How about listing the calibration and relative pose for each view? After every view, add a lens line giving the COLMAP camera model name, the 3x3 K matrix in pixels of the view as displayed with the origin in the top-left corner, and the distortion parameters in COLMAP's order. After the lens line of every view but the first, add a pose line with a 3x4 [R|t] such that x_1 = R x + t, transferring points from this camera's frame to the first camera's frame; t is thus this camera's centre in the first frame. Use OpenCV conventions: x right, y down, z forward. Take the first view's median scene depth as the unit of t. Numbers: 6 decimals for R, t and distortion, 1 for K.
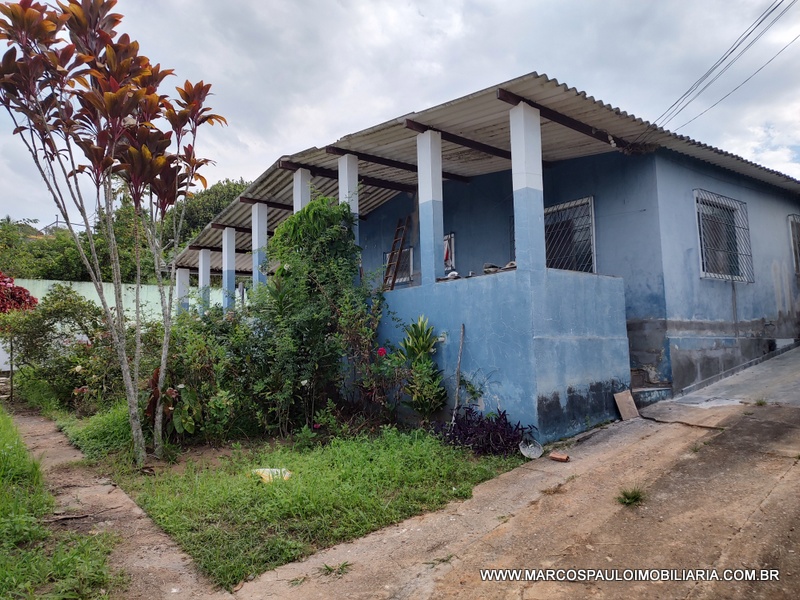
lens RADIAL K [[565.7, 0, 404.4], [0, 565.7, 308.6], [0, 0, 1]] dist [0.027931, -0.031711]
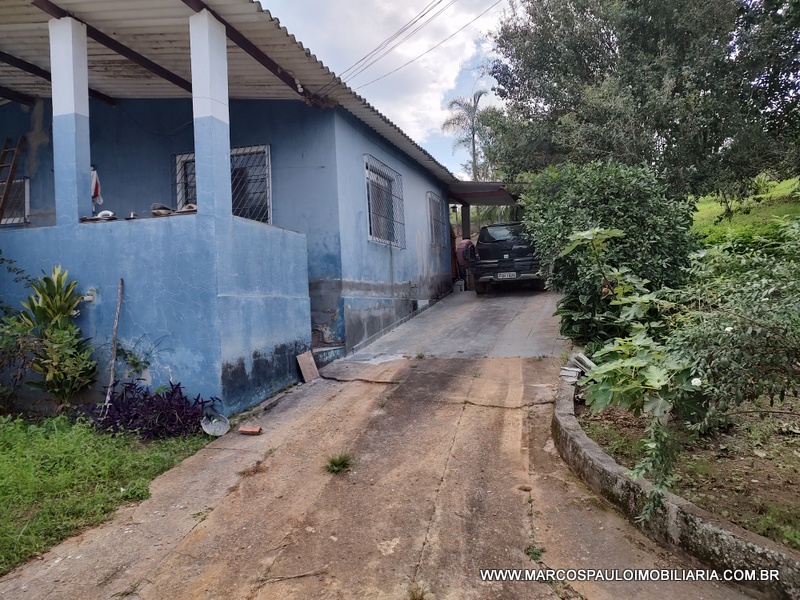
lens RADIAL K [[565.7, 0, 404.4], [0, 565.7, 308.6], [0, 0, 1]] dist [0.027931, -0.031711]
pose [[0.811091, -0.005996, 0.584889, -0.042322], [-0.031659, 0.998032, 0.054135, 0.014334], [-0.584062, -0.062425, 0.809305, 0.132698]]
